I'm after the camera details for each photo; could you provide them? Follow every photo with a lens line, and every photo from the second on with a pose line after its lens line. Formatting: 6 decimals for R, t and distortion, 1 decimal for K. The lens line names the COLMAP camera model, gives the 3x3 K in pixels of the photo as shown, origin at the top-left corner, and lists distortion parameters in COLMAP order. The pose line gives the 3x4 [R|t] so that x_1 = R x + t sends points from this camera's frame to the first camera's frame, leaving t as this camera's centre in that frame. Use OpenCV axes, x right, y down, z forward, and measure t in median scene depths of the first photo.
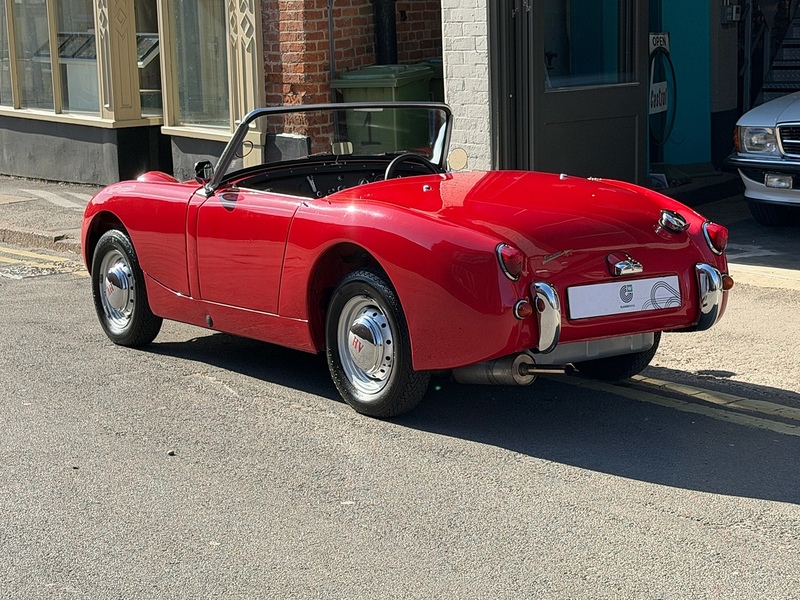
lens RADIAL K [[1640.5, 0, 400.0], [0, 1640.5, 300.0], [0, 0, 1]] dist [0.071715, 0.489123]
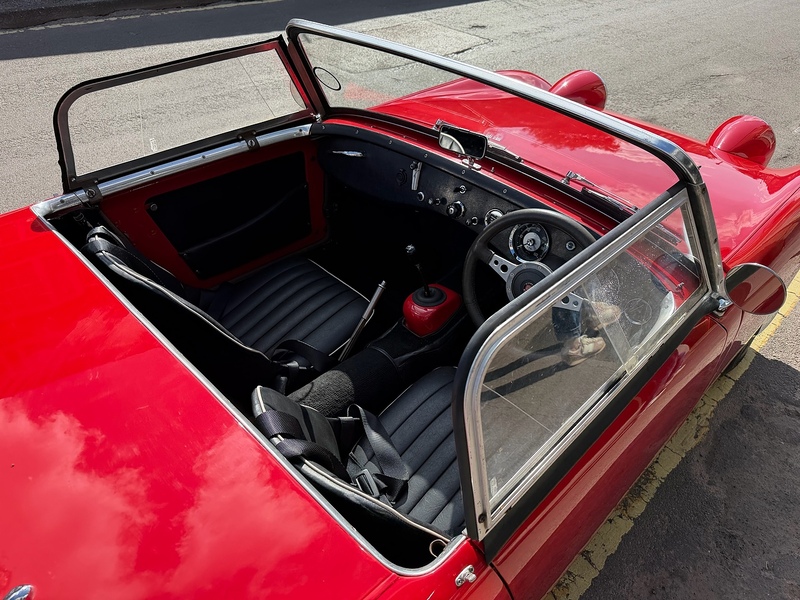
lens RADIAL K [[572.2, 0, 400.0], [0, 572.2, 300.0], [0, 0, 1]] dist [0.001341, -0.005921]
pose [[0.167049, 0.629826, -0.758560, 0.097642], [-0.181697, 0.775859, 0.604176, -0.116778], [0.969062, 0.036901, 0.244044, 0.676342]]
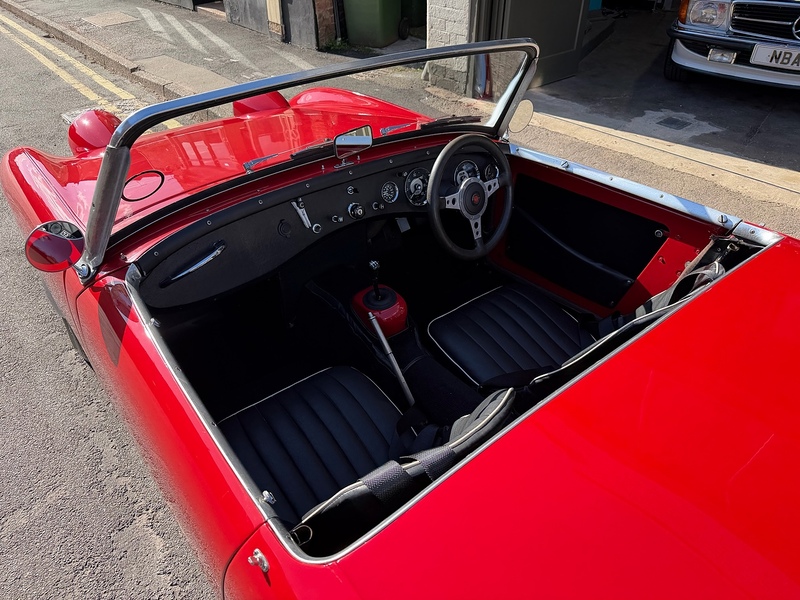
lens RADIAL K [[572.2, 0, 400.0], [0, 572.2, 300.0], [0, 0, 1]] dist [0.001341, -0.005921]
pose [[0.997802, -0.023236, 0.062056, -0.023880], [-0.006486, 0.897757, 0.440443, -0.093484], [-0.065946, -0.439878, 0.895633, 0.581345]]
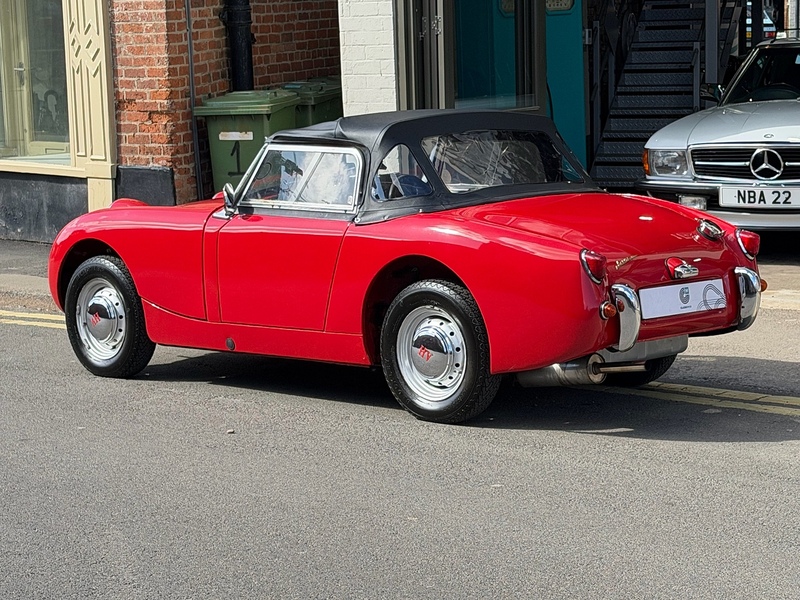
lens RADIAL K [[1924.6, 0, 400.0], [0, 1924.6, 300.0], [0, 0, 1]] dist [0.069600, 0.391139]
pose [[0.983331, -0.026152, 0.179936, -0.157679], [0.032711, 0.998900, -0.033584, 0.020519], [-0.178860, 0.038910, 0.983105, -0.118574]]
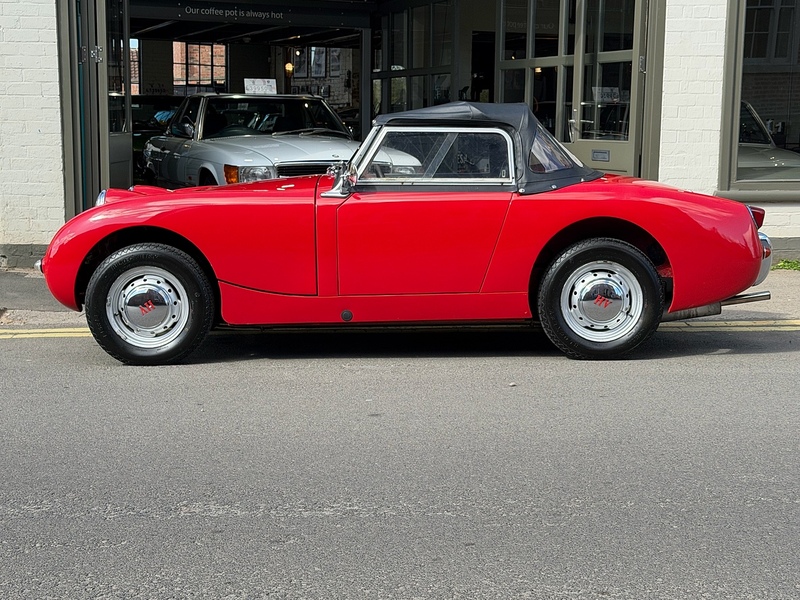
lens RADIAL K [[1263.1, 0, 400.0], [0, 1263.1, 300.0], [0, 0, 1]] dist [0.105790, -0.092120]
pose [[0.582183, -0.081018, 0.809011, -0.528720], [0.117892, 0.992919, 0.014598, -0.003184], [-0.804465, 0.086877, 0.587612, 0.346026]]
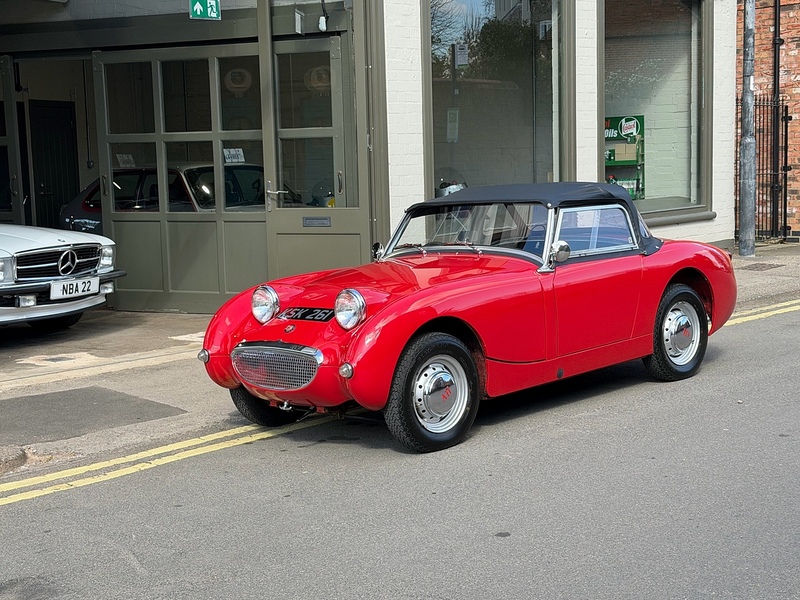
lens RADIAL K [[1263.1, 0, 400.0], [0, 1263.1, 300.0], [0, 0, 1]] dist [0.105790, -0.092120]
pose [[-0.146209, -0.079492, 0.986055, -0.712027], [0.208956, 0.971795, 0.109326, -0.116596], [-0.966933, 0.222027, -0.125474, 0.854396]]
